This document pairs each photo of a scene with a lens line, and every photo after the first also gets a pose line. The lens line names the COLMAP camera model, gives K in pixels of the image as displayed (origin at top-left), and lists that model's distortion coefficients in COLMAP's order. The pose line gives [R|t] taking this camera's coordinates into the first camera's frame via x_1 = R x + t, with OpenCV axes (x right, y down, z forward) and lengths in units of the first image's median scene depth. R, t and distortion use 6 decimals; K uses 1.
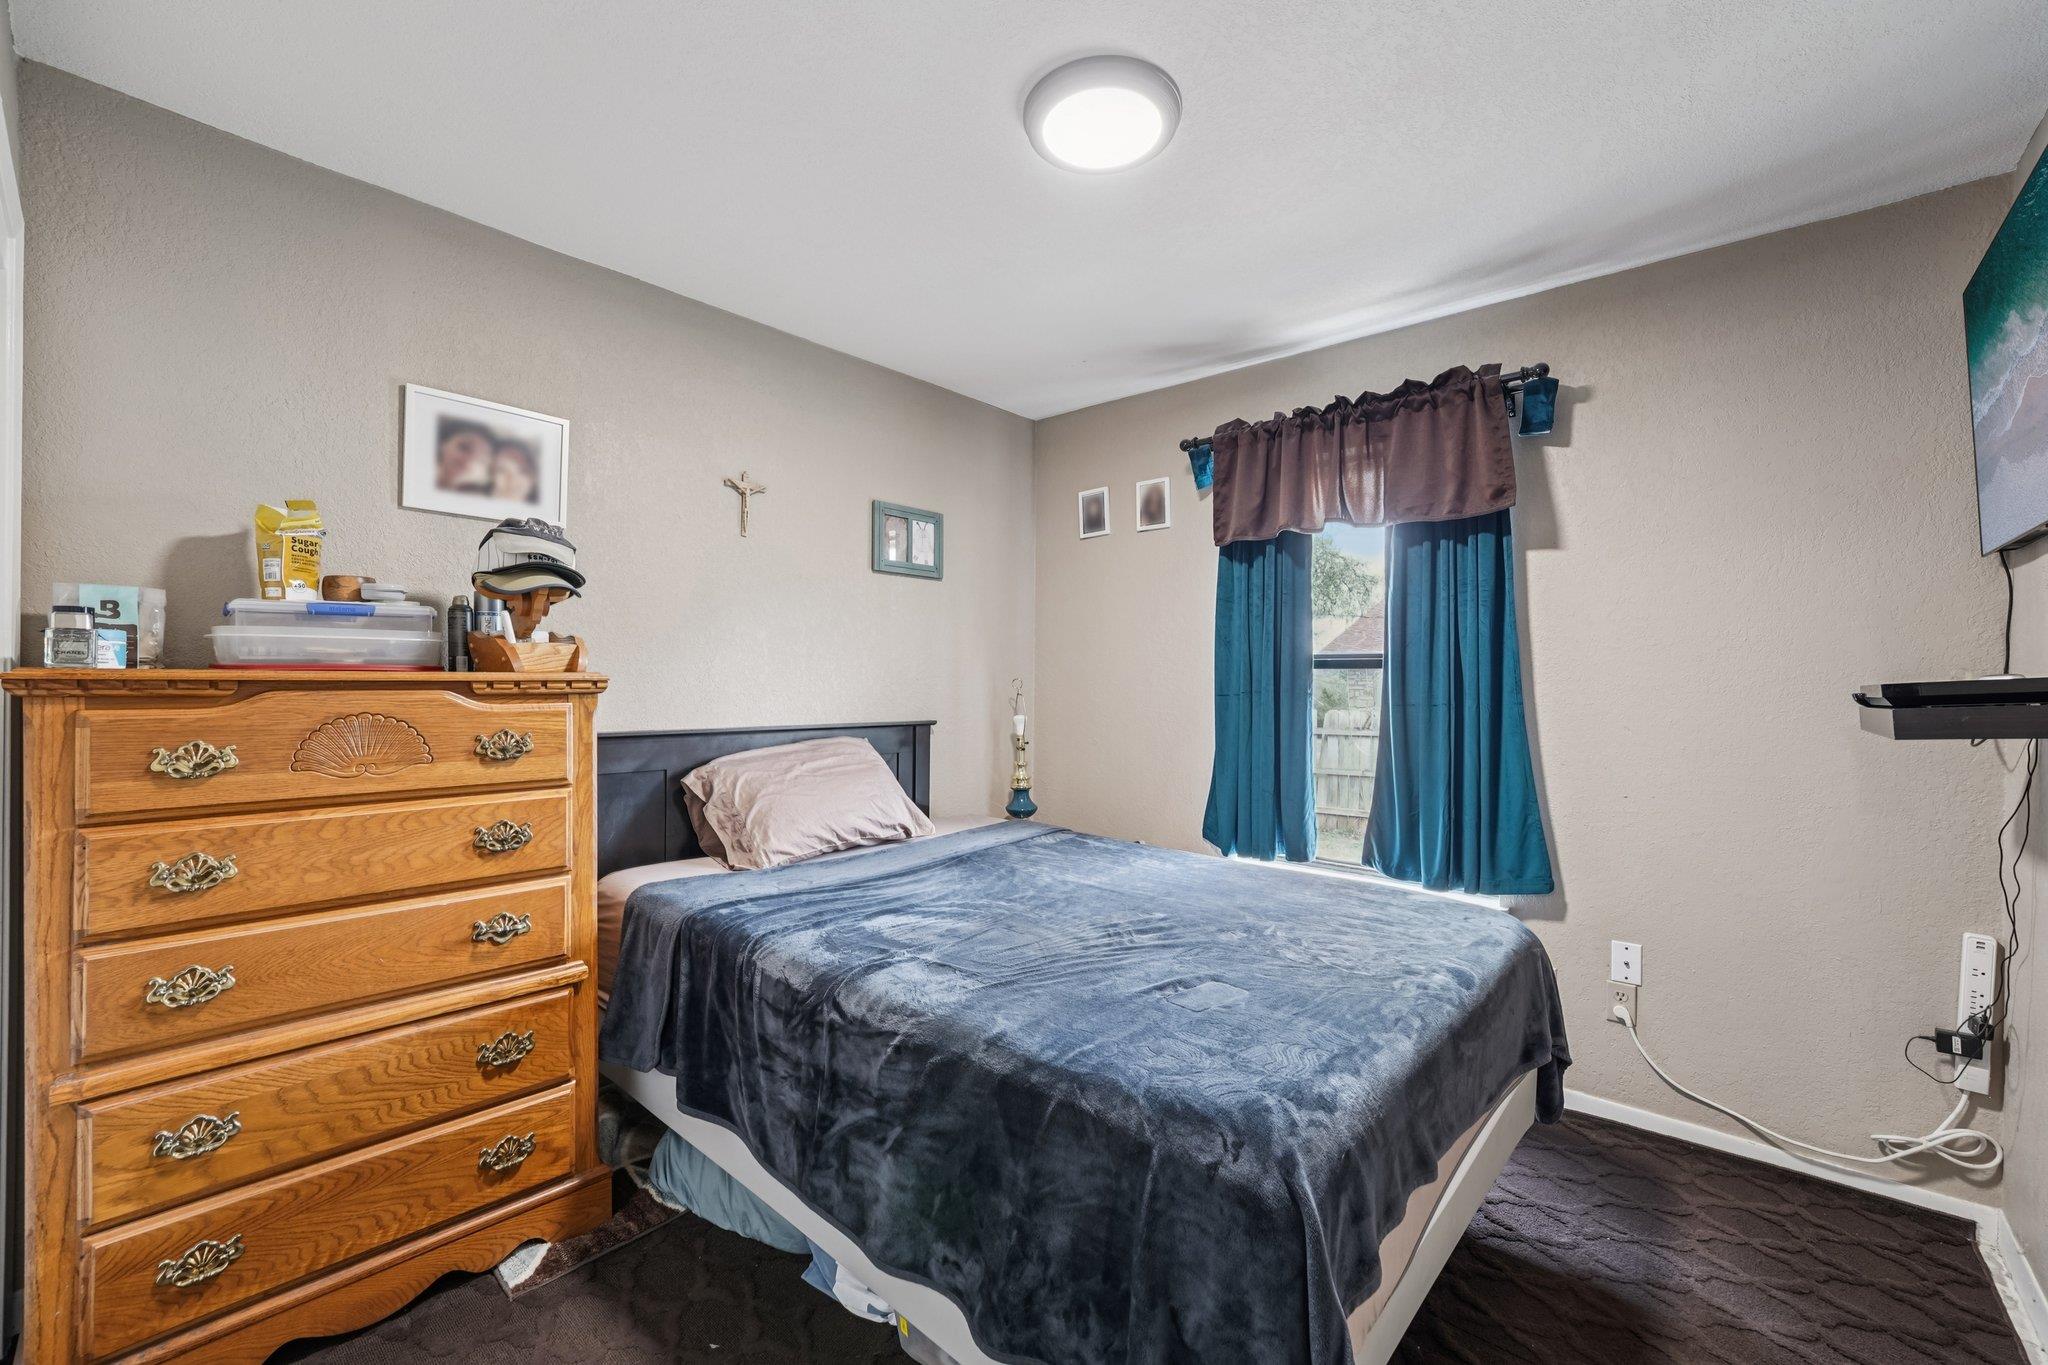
lens RADIAL K [[840.5, 0, 1026.7], [0, 840.5, 672.2], [0, 0, 1]] dist [-0.010824, -0.000061]
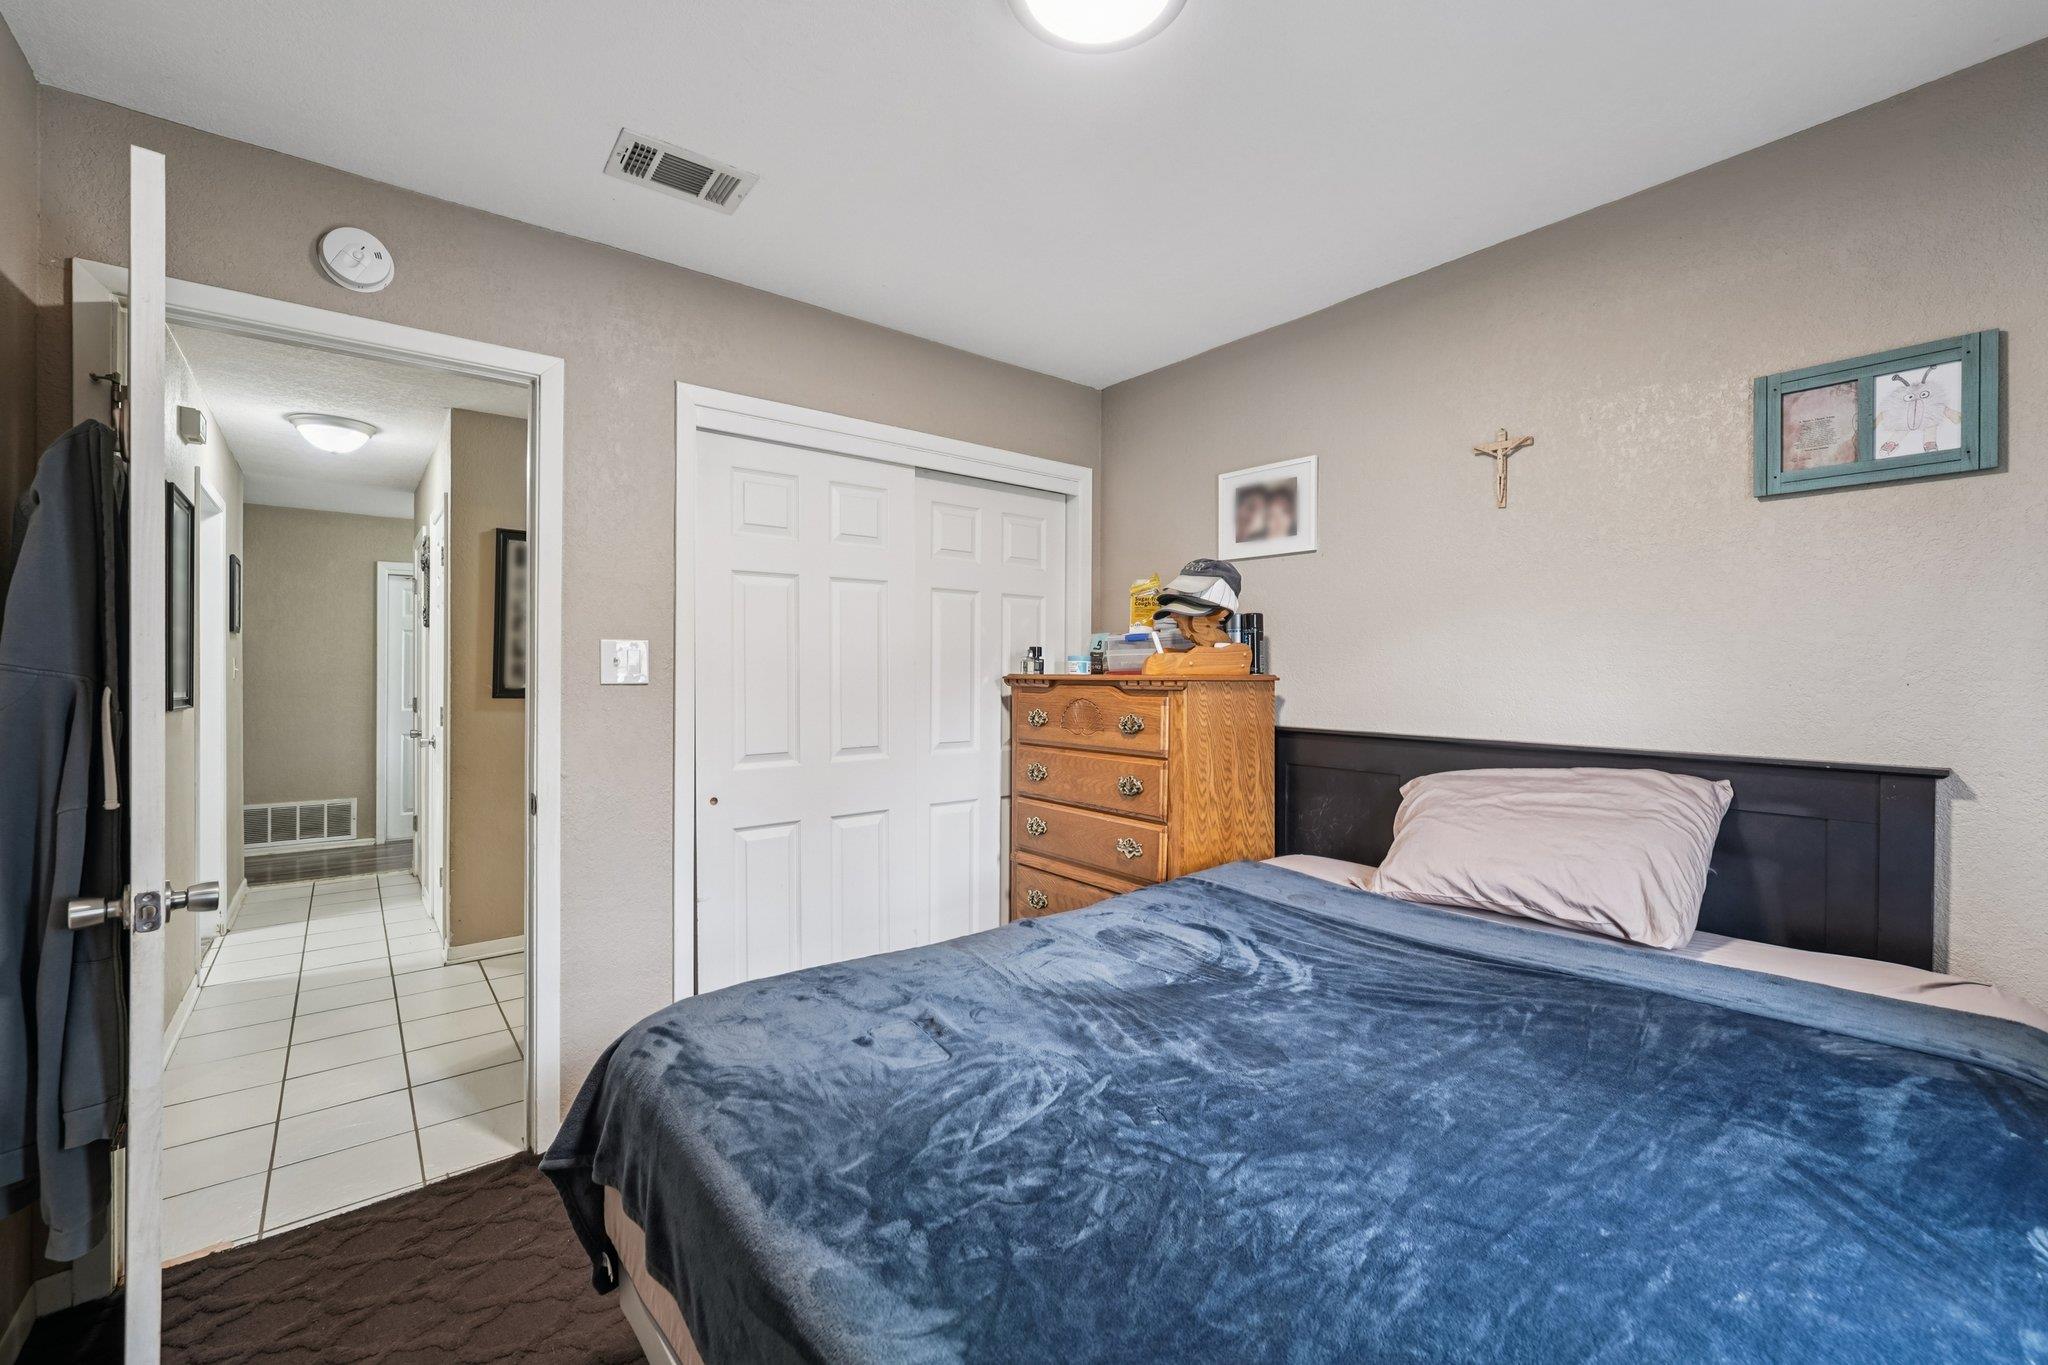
lens RADIAL K [[840.5, 0, 1026.8], [0, 840.5, 678.8], [0, 0, 1]] dist [-0.010824, -0.000061]
pose [[-0.176903, -0.001295, -0.984227, 0.662257], [0.003555, 0.999992, -0.001955, 0.006375], [0.984222, -0.003844, -0.176897, 0.825433]]
